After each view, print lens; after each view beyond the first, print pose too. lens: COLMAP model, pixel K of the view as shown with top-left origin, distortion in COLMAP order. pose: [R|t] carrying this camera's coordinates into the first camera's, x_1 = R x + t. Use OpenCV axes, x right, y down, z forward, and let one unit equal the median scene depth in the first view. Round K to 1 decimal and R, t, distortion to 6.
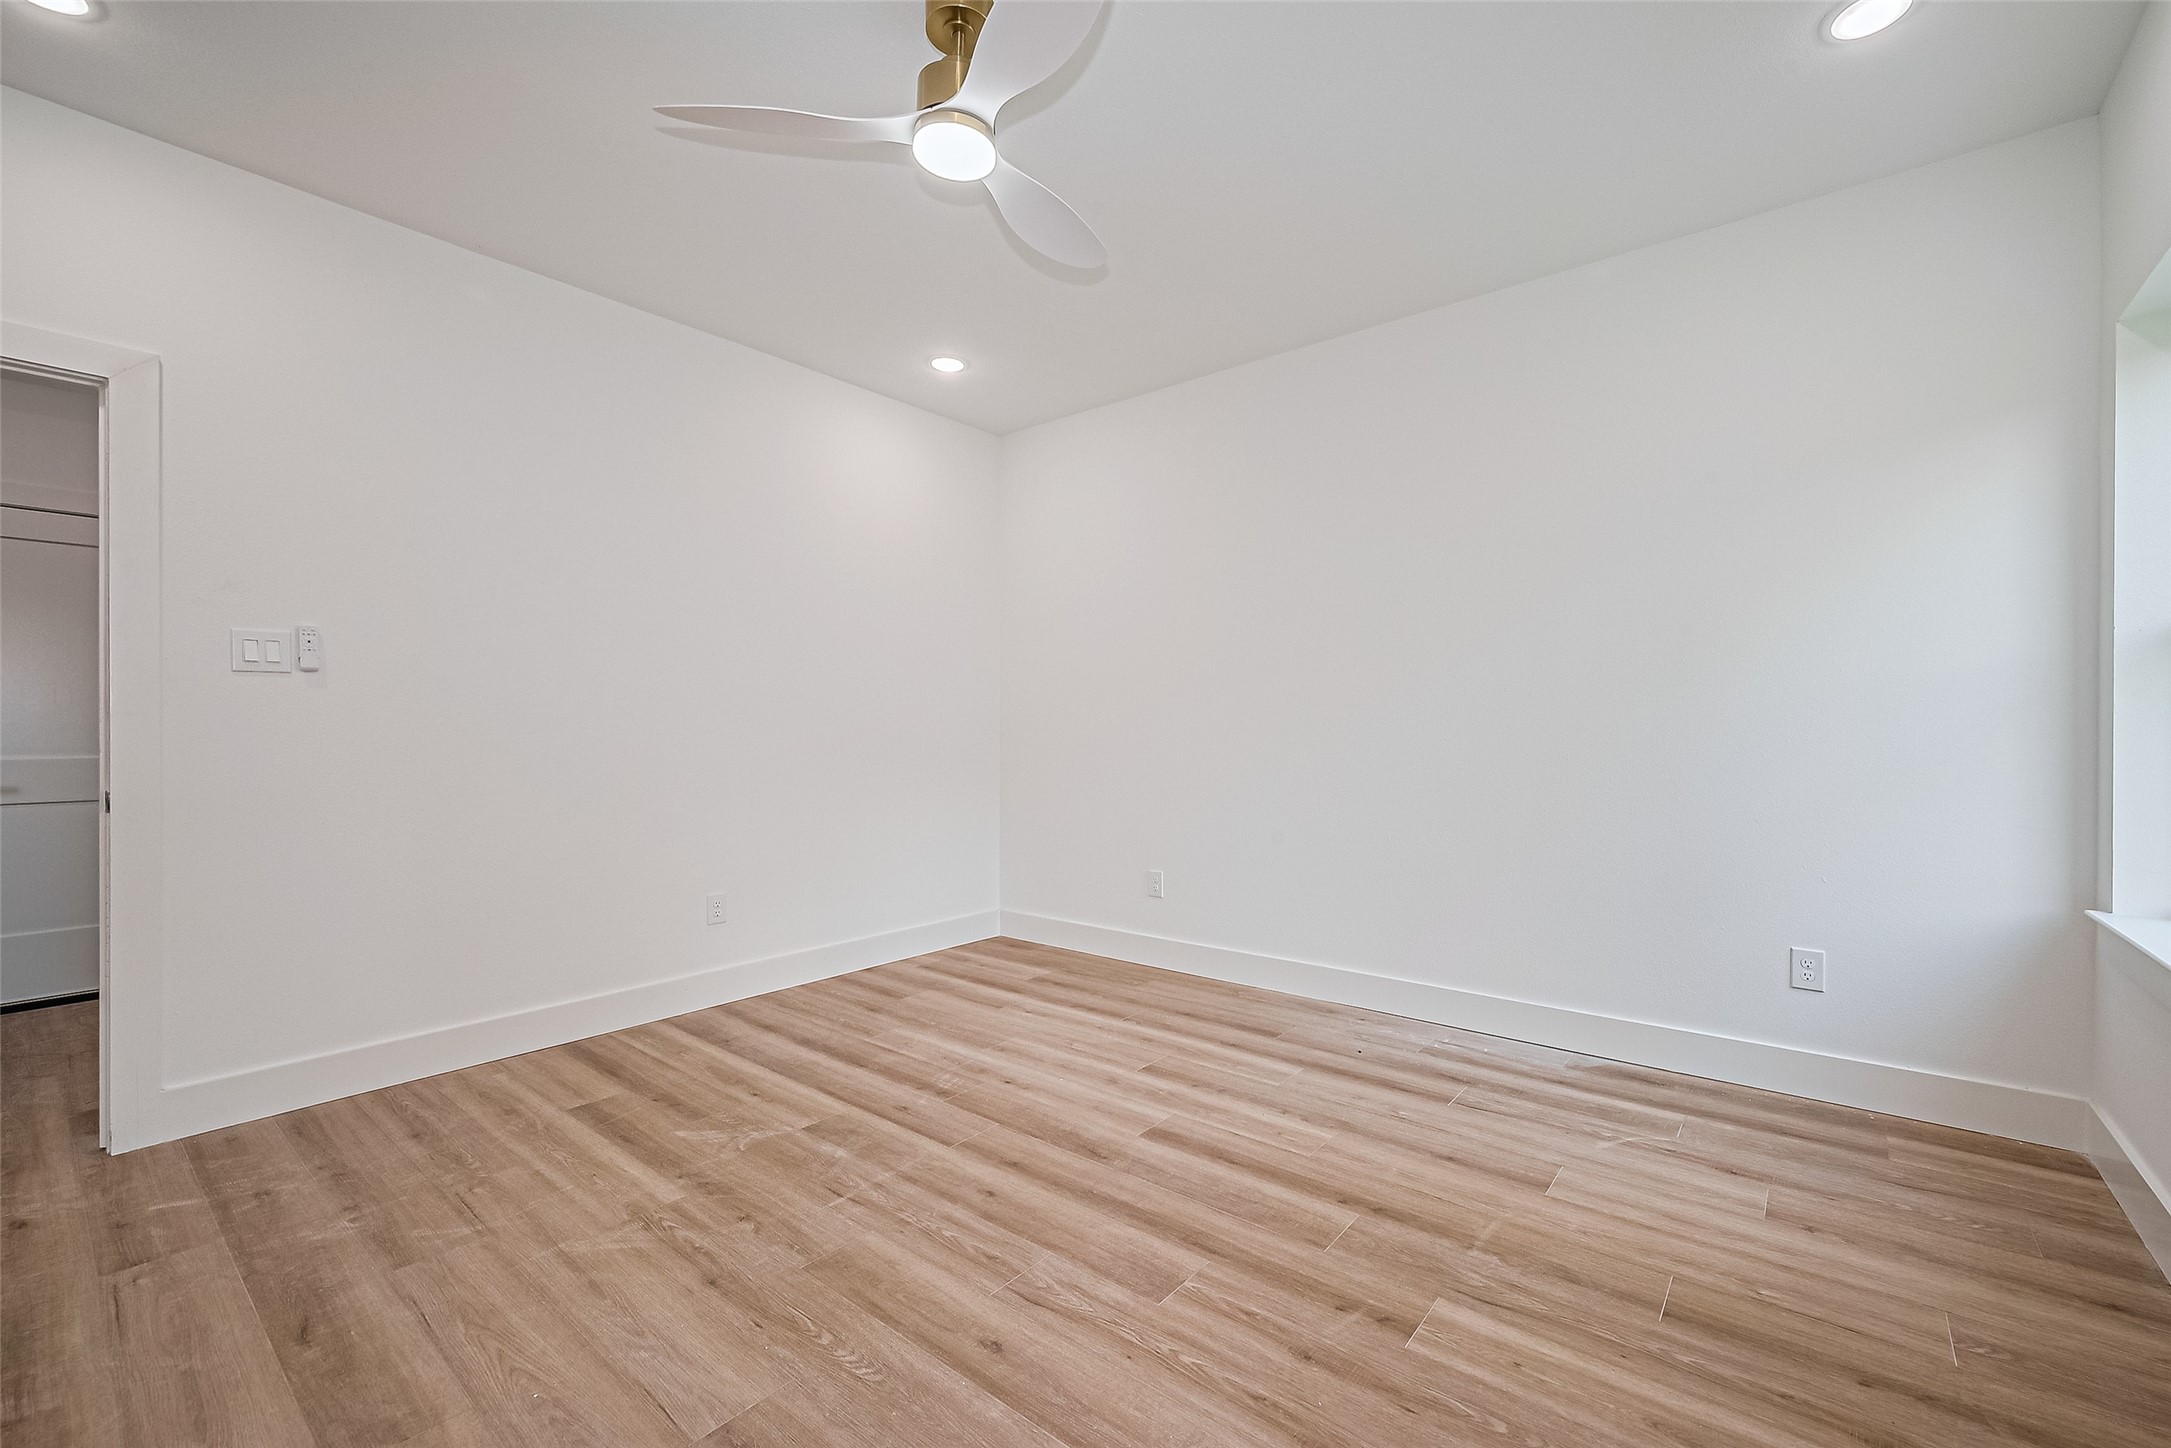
lens RADIAL K [[885.9, 0, 1120.9], [0, 885.9, 732.4], [0, 0, 1]] dist [-0.000298, -0.000724]
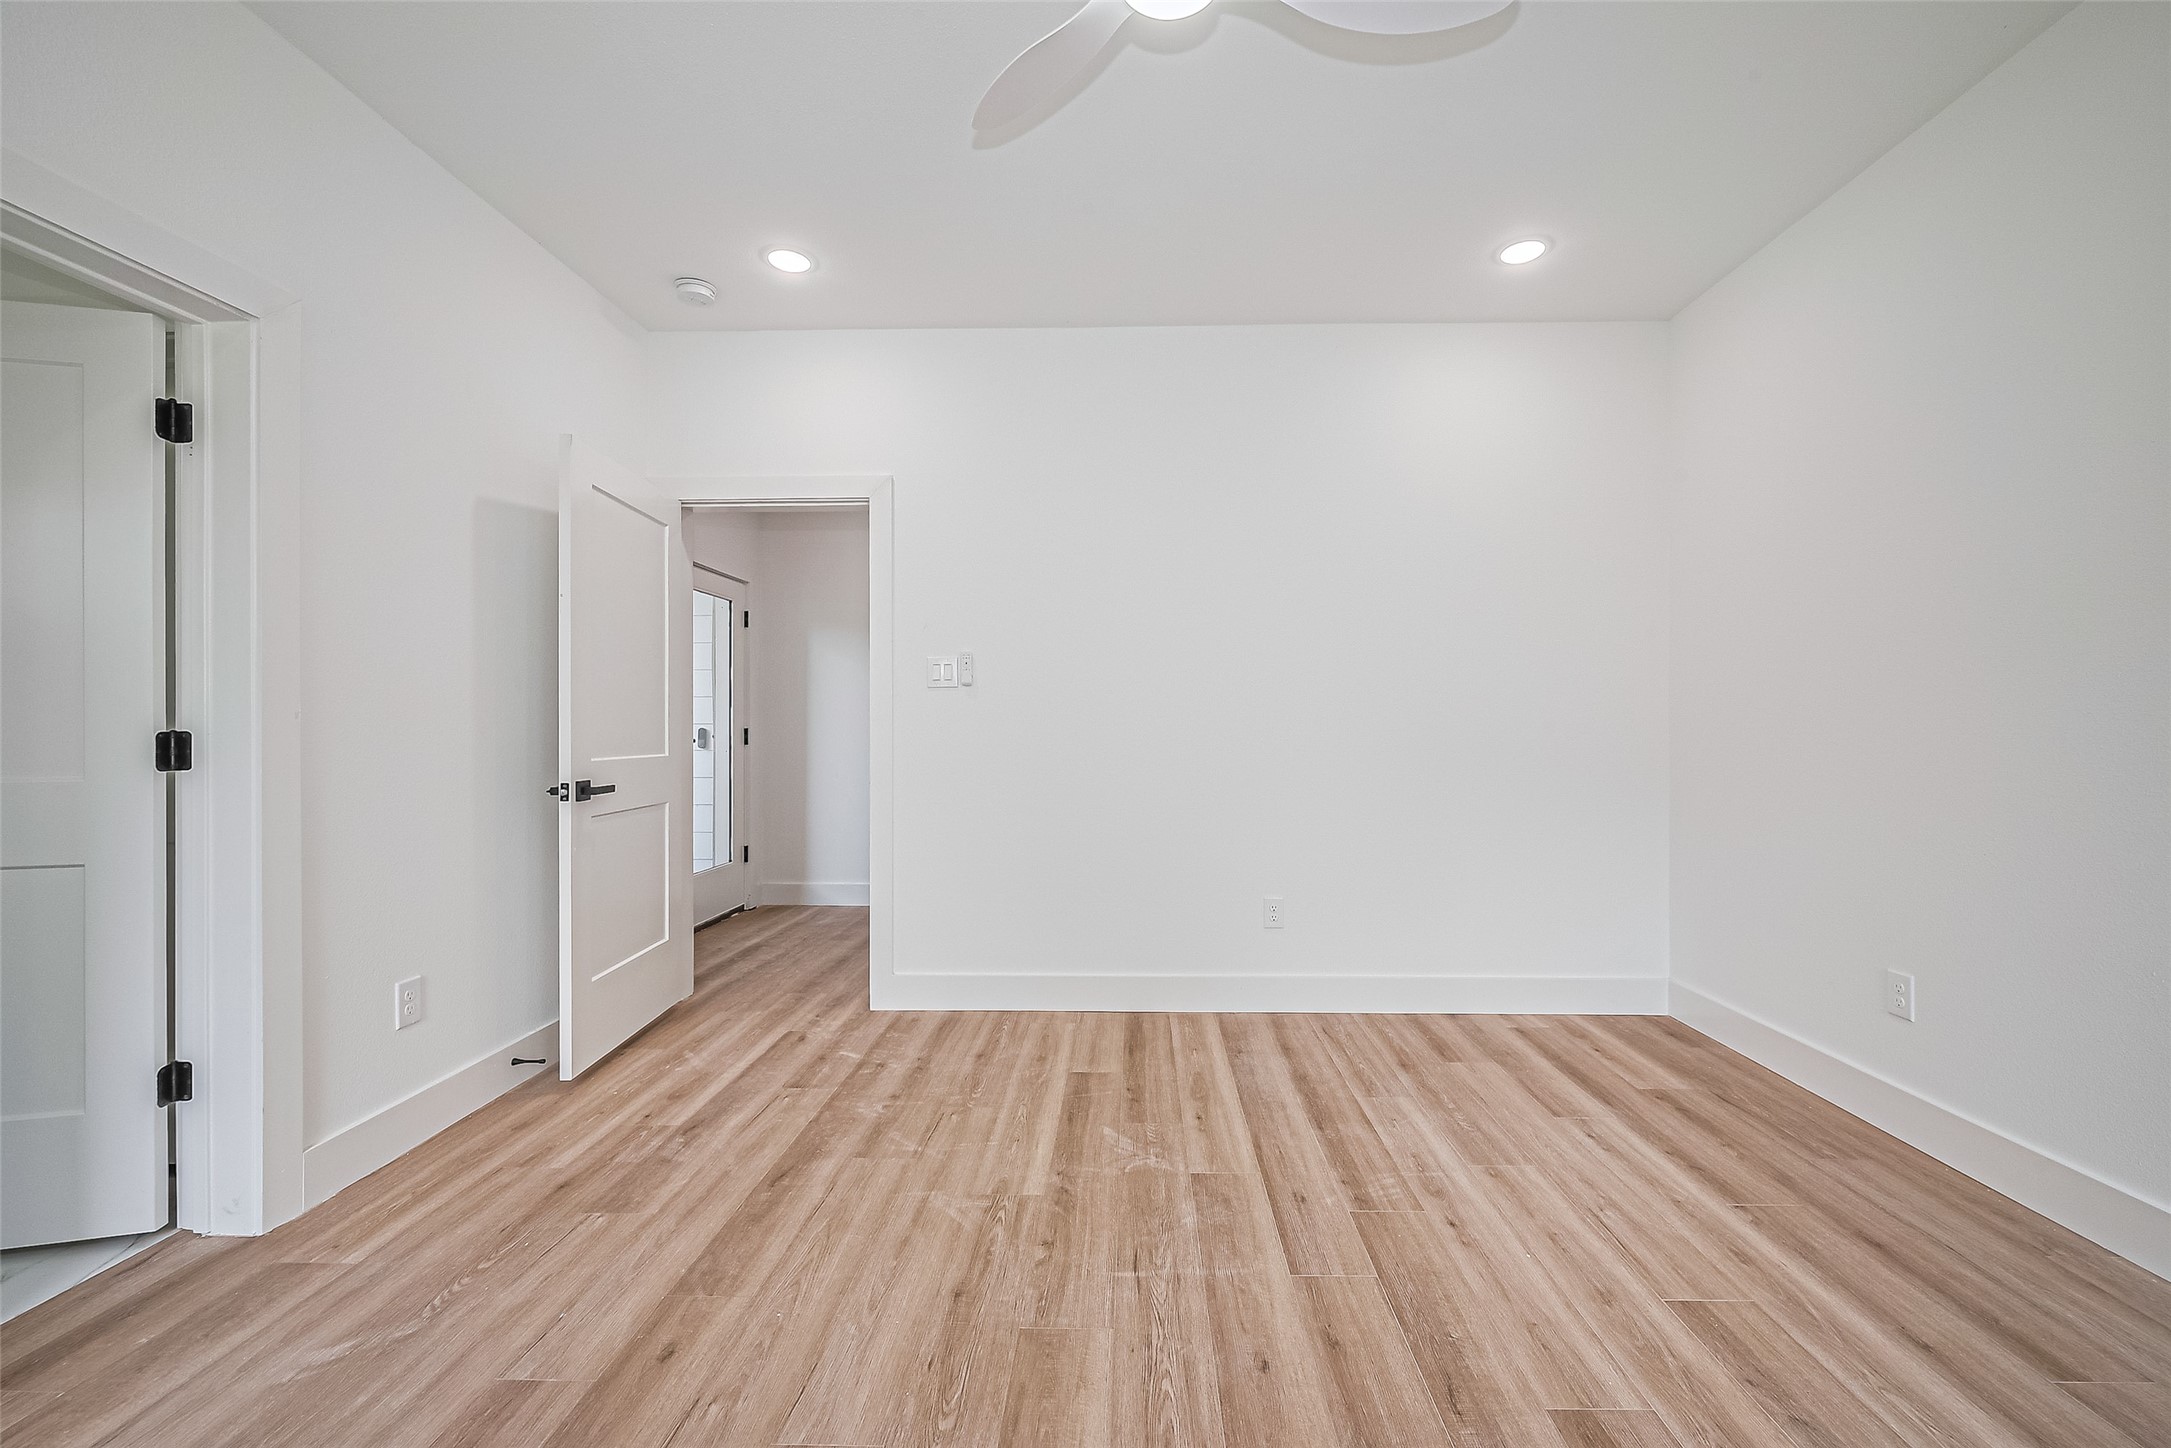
lens RADIAL K [[885.9, 0, 1094.9], [0, 885.9, 725.4], [0, 0, 1]] dist [-0.000298, -0.000724]
pose [[0.607482, -0.003106, -0.794327, 0.257882], [-0.001861, 0.999984, -0.005333, -0.001551], [0.794331, 0.004718, 0.607467, 0.328860]]
